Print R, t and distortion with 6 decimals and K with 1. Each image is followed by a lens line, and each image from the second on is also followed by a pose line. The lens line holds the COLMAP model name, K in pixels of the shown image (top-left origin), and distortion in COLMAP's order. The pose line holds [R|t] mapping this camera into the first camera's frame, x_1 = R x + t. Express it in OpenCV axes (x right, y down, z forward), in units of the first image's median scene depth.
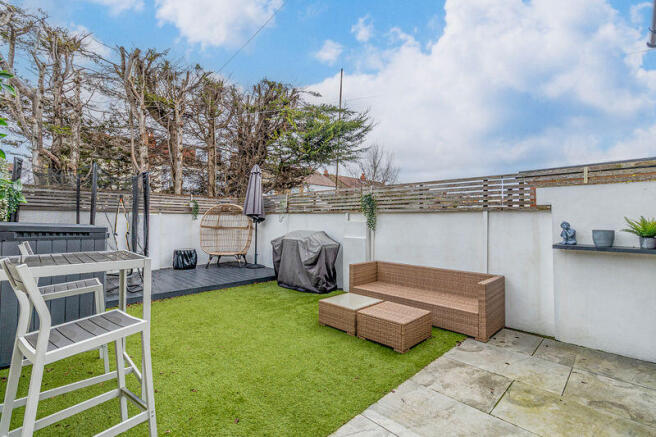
lens RADIAL K [[296.4, 0, 329.6], [0, 296.4, 213.9], [0, 0, 1]] dist [0.001772, 0.000241]
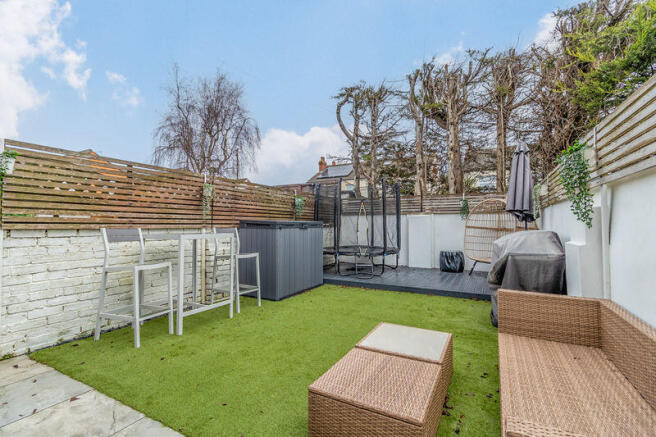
lens RADIAL K [[296.4, 0, 329.6], [0, 296.4, 213.9], [0, 0, 1]] dist [0.001772, 0.000241]
pose [[0.298154, -0.040327, -0.953665, 0.313093], [0.026388, 0.999073, -0.033998, 0.022313], [0.954153, -0.015029, 0.298942, 0.330528]]
